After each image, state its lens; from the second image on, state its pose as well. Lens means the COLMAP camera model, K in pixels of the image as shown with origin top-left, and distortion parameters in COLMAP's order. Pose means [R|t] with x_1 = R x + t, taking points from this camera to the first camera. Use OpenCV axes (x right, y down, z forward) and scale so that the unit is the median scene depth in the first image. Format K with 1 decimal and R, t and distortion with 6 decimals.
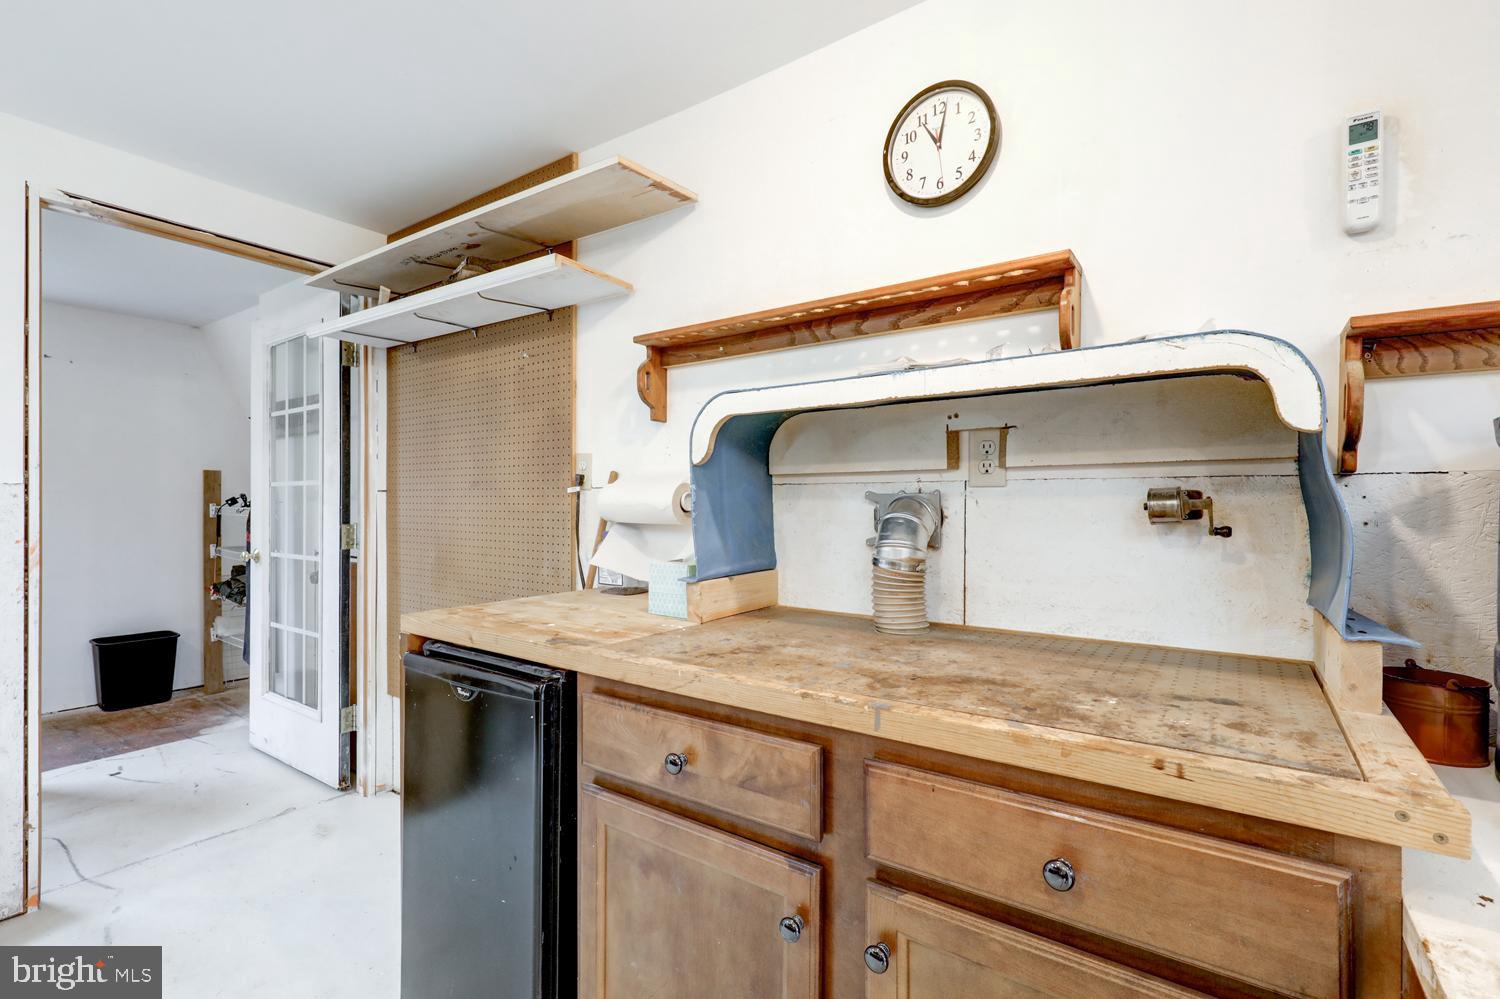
lens RADIAL K [[681.7, 0, 750.7], [0, 681.7, 505.8], [0, 0, 1]] dist [0.000928, 0.000342]
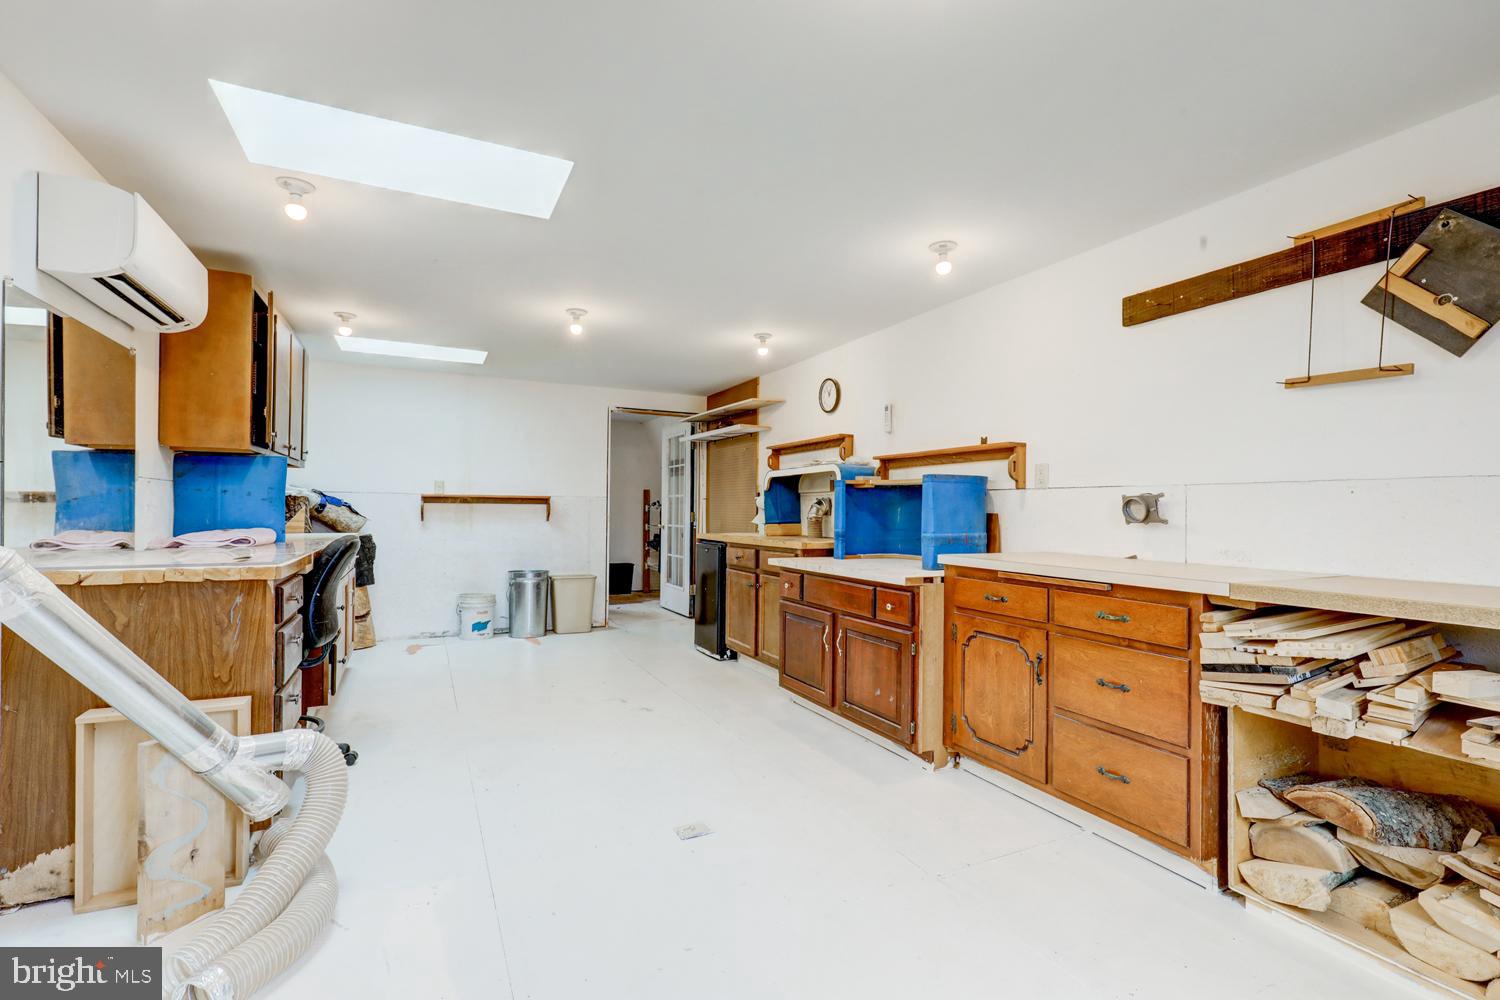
lens RADIAL K [[681.7, 0, 750.7], [0, 681.7, 506.3], [0, 0, 1]] dist [0.000928, 0.000342]
pose [[0.877970, 0.000996, -0.478714, 1.724347], [-0.005689, 0.999949, -0.008355, 0.055626], [0.478681, 0.010059, 0.877931, -2.385220]]
